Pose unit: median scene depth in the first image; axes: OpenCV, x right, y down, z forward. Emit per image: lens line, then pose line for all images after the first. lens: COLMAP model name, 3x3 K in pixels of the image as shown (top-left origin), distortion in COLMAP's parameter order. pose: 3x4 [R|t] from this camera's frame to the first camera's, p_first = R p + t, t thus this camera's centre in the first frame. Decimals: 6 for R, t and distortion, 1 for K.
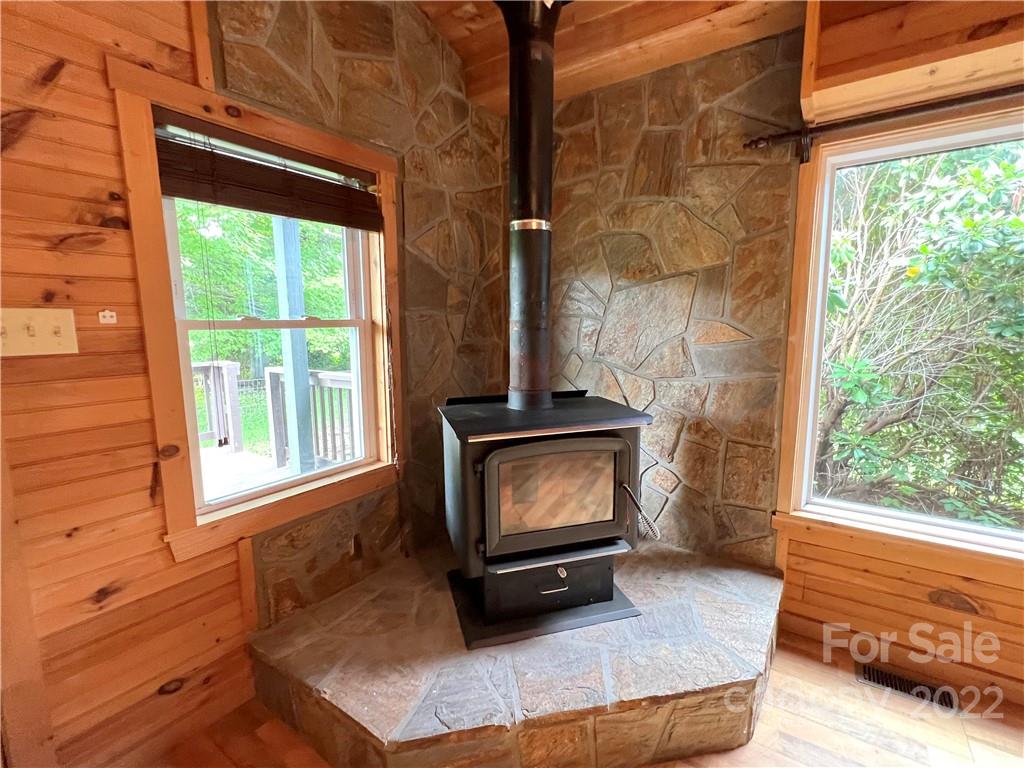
lens RADIAL K [[454.5, 0, 512.0], [0, 454.5, 384.0], [0, 0, 1]] dist [0.000178, 0.000279]
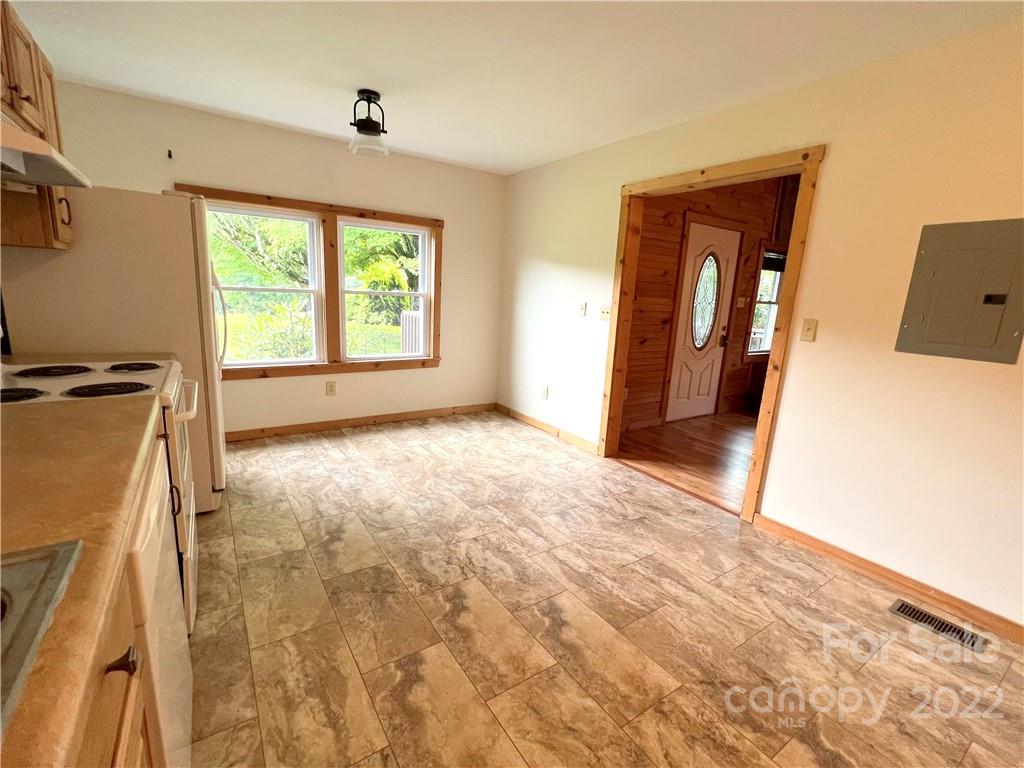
lens RADIAL K [[457.3, 0, 512.0], [0, 457.3, 384.0], [0, 0, 1]] dist [-0.000265, 0.000127]
pose [[0.933157, 0.128237, -0.335816, -1.253385], [-0.109132, 0.991175, 0.075241, 0.491508], [0.342501, -0.033564, 0.938918, -3.371256]]
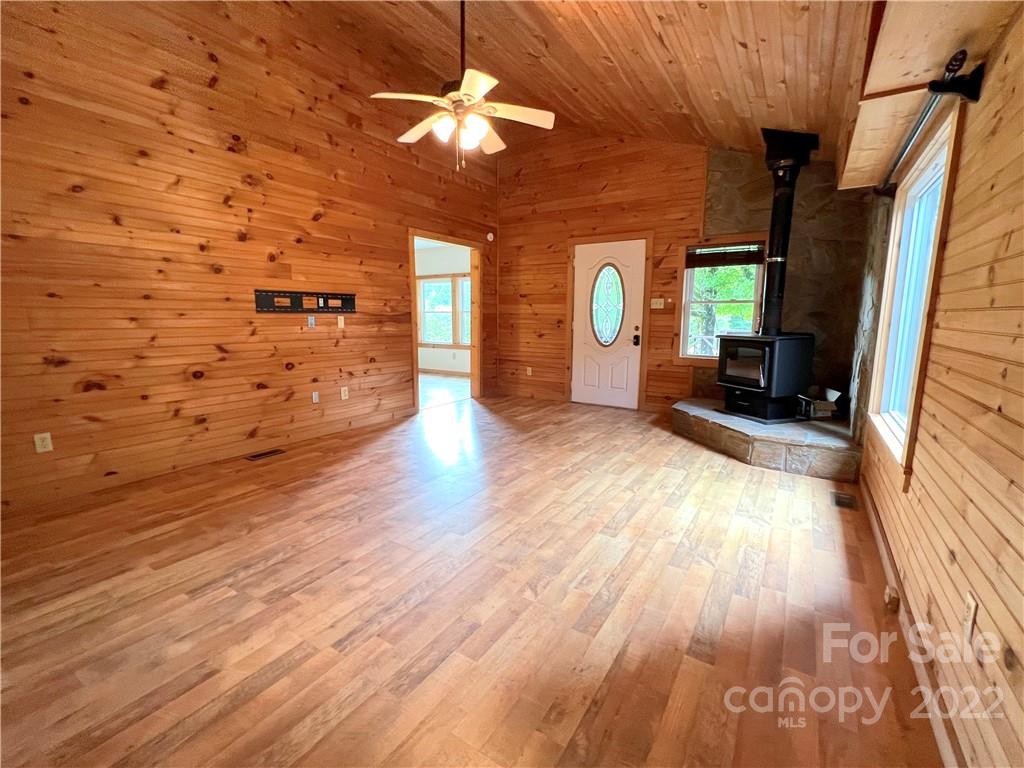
lens RADIAL K [[457.3, 0, 512.0], [0, 457.3, 384.0], [0, 0, 1]] dist [-0.000265, 0.000127]
pose [[0.042947, 0.163261, -0.985648, 3.028313], [-0.140642, 0.977722, 0.155820, 0.143615], [0.989129, 0.131932, 0.064951, -0.570250]]
